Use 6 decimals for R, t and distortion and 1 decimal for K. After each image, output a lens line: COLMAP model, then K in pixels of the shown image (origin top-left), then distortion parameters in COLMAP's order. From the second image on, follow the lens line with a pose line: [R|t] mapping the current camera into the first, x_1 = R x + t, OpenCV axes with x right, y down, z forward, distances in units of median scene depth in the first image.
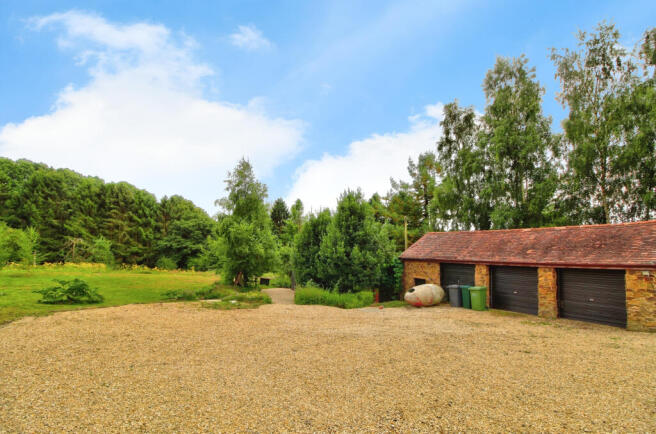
lens RADIAL K [[306.2, 0, 328.9], [0, 306.2, 230.0], [0, 0, 1]] dist [-0.011228, -0.000425]
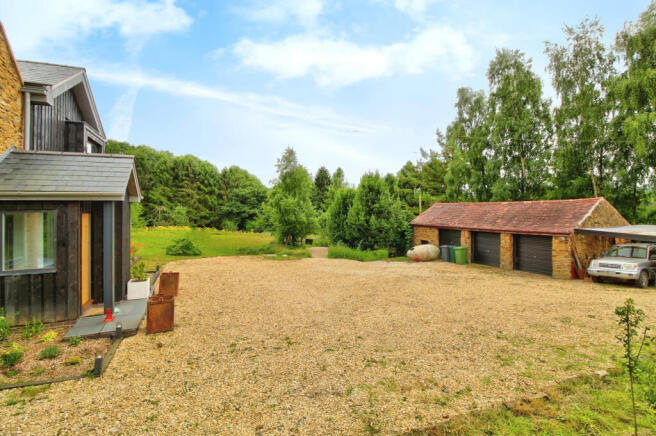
lens RADIAL K [[315.7, 0, 328.0], [0, 315.7, 218.0], [0, 0, 1]] dist [-0.002335, -0.000429]
pose [[0.986654, -0.005790, -0.162729, 0.100783], [0.021051, 0.995517, 0.092214, -0.057010], [0.161465, -0.094409, 0.982352, -0.314833]]
